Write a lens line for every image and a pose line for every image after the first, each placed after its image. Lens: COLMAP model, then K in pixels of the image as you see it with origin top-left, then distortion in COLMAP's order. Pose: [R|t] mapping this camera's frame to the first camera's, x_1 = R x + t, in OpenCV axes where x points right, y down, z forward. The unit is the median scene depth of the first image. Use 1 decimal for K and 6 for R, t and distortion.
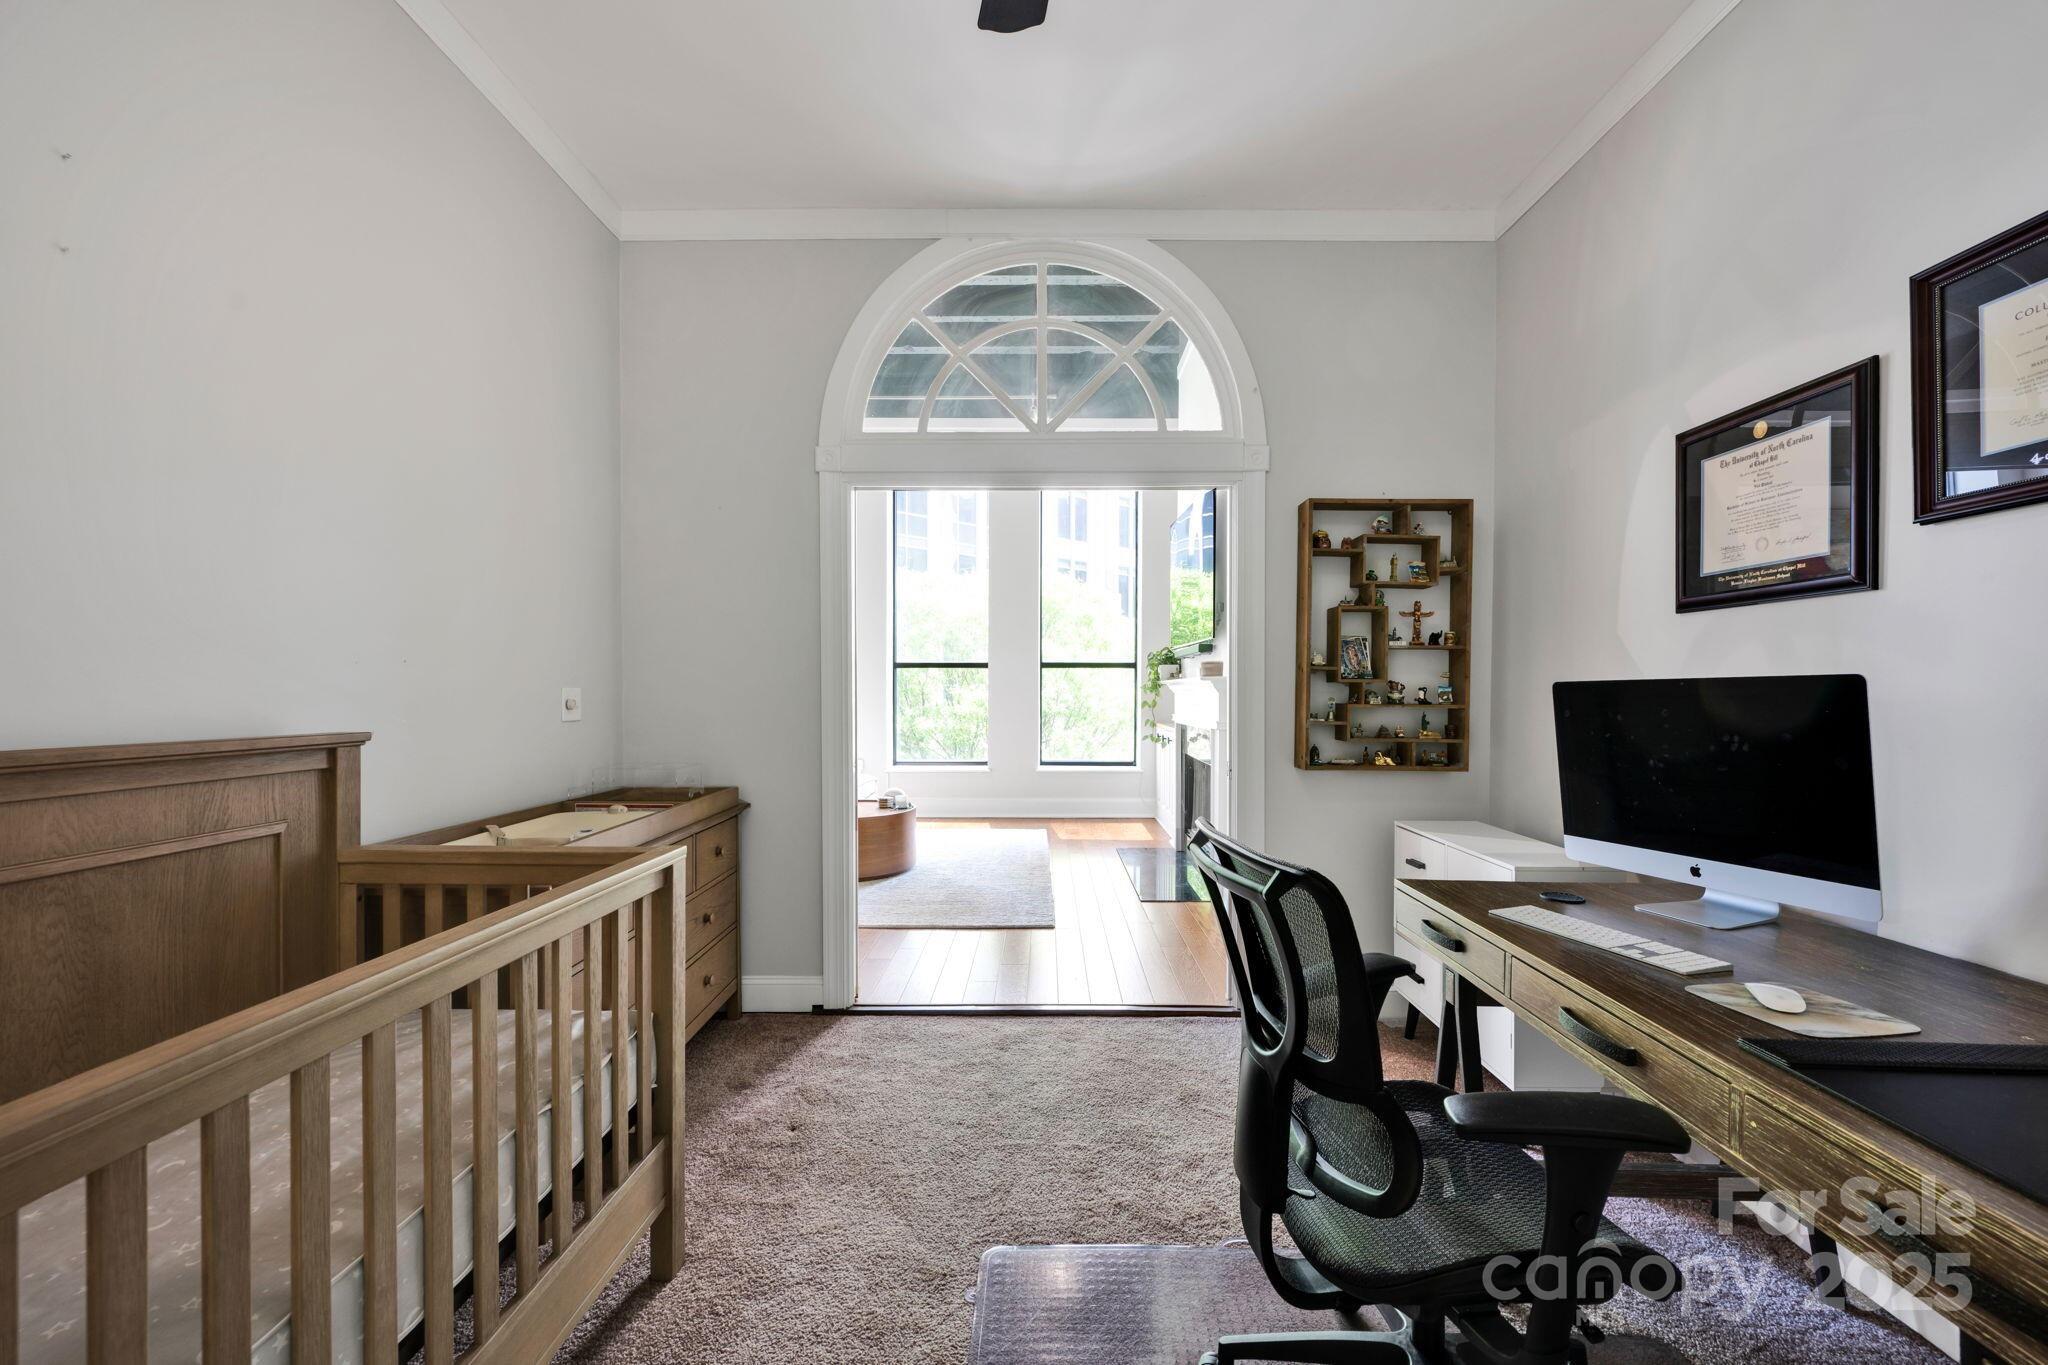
lens RADIAL K [[833.1, 0, 1025.9], [0, 833.1, 688.7], [0, 0, 1]] dist [-0.001064, -0.000312]
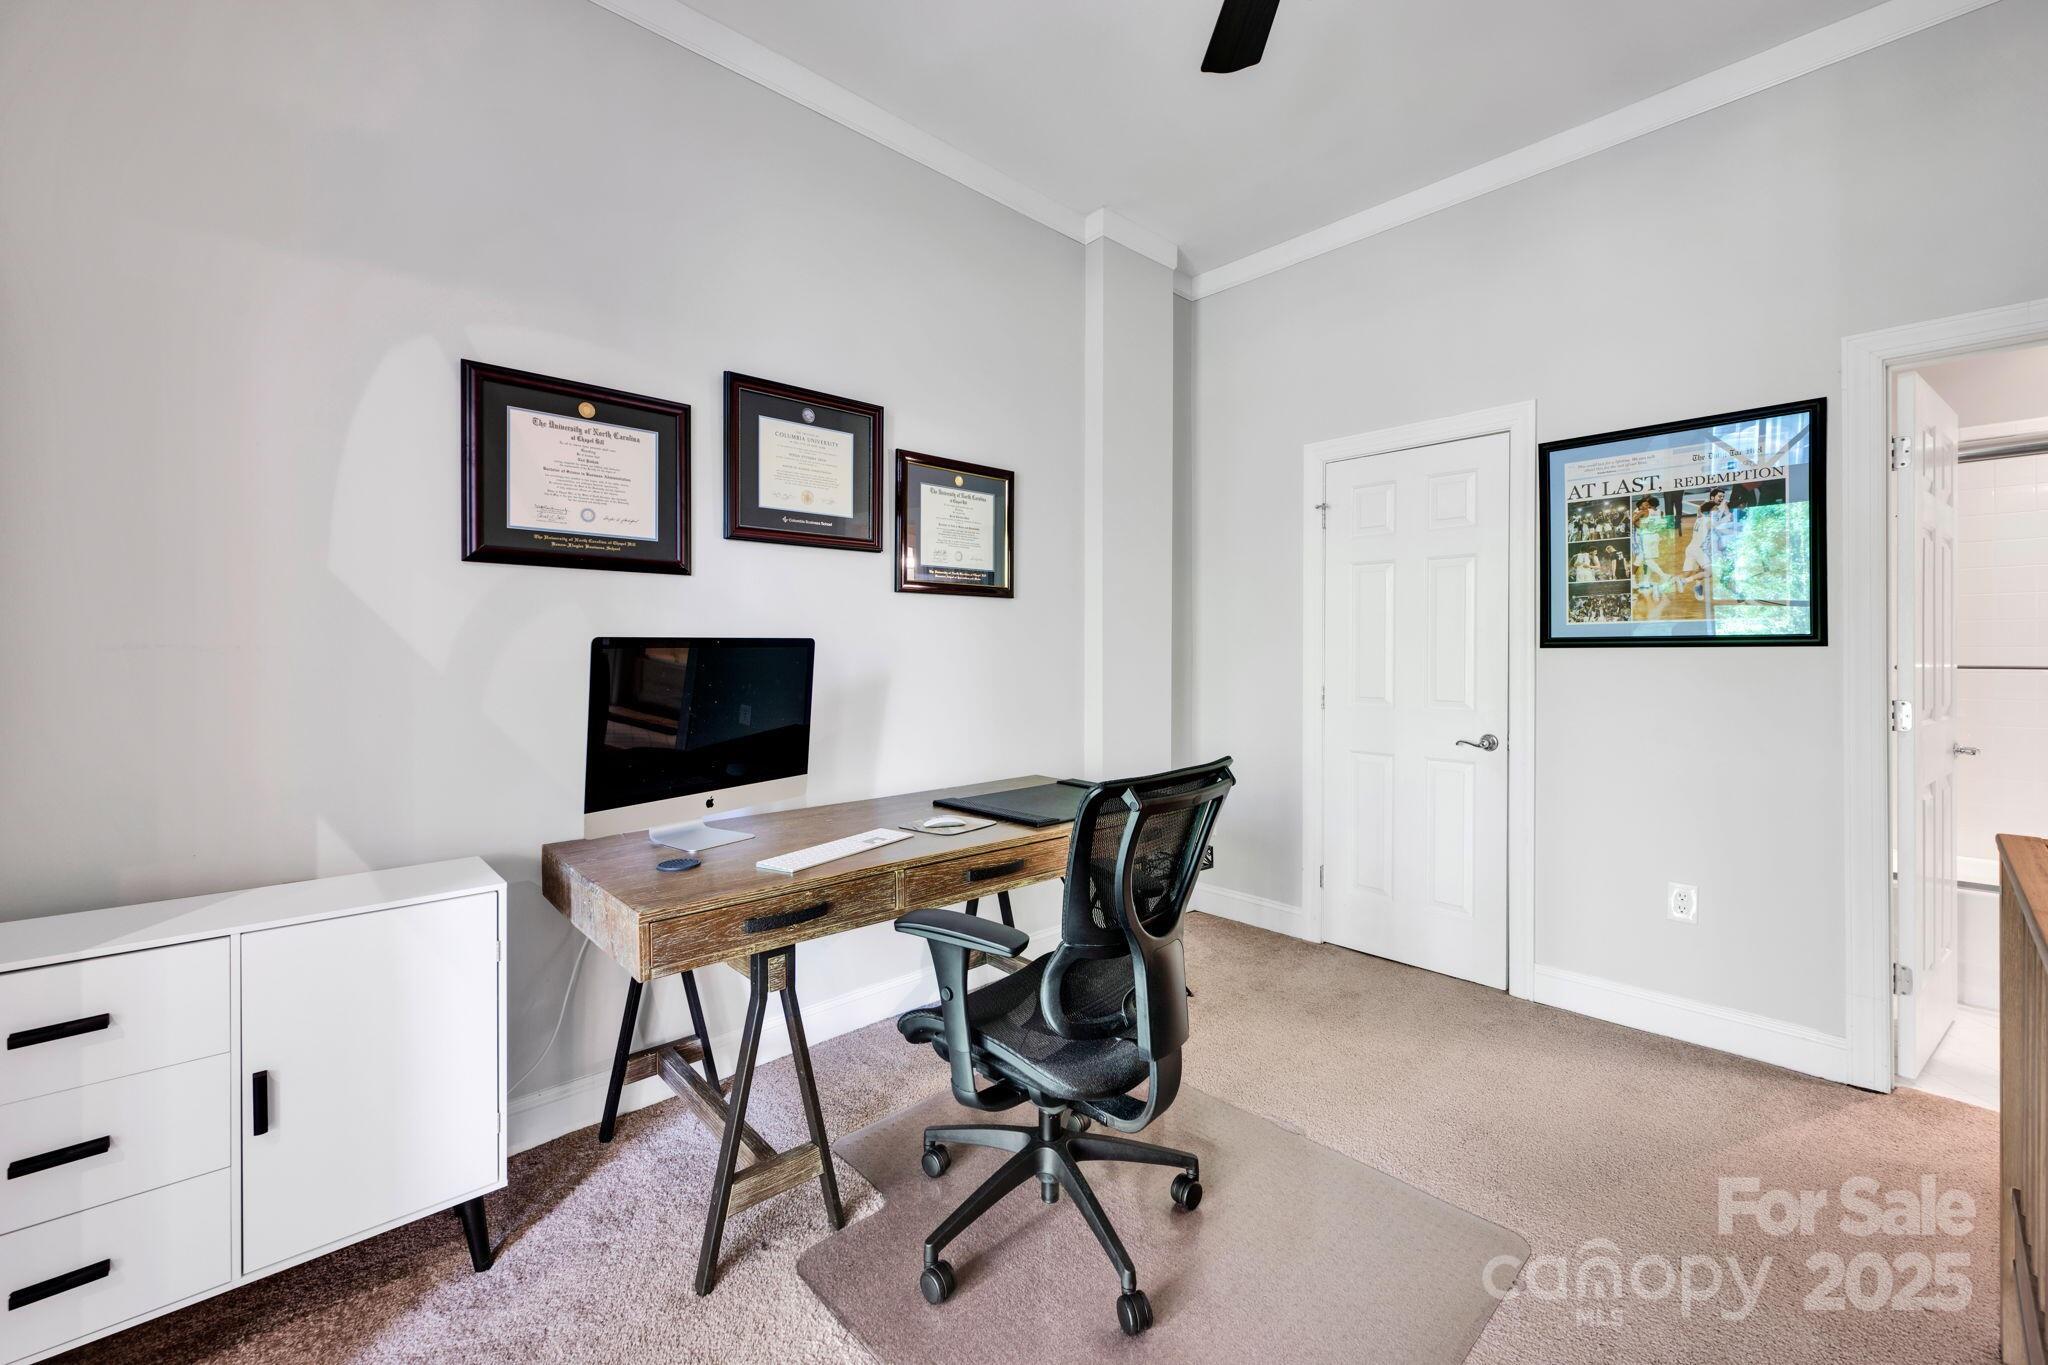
lens RADIAL K [[833.1, 0, 1024.2], [0, 833.1, 666.3], [0, 0, 1]] dist [-0.001064, -0.000312]
pose [[-0.690084, -0.003974, 0.723718, -0.314248], [0.001637, 0.999974, 0.007052, 0.019023], [-0.723727, 0.006052, -0.690060, 1.369625]]
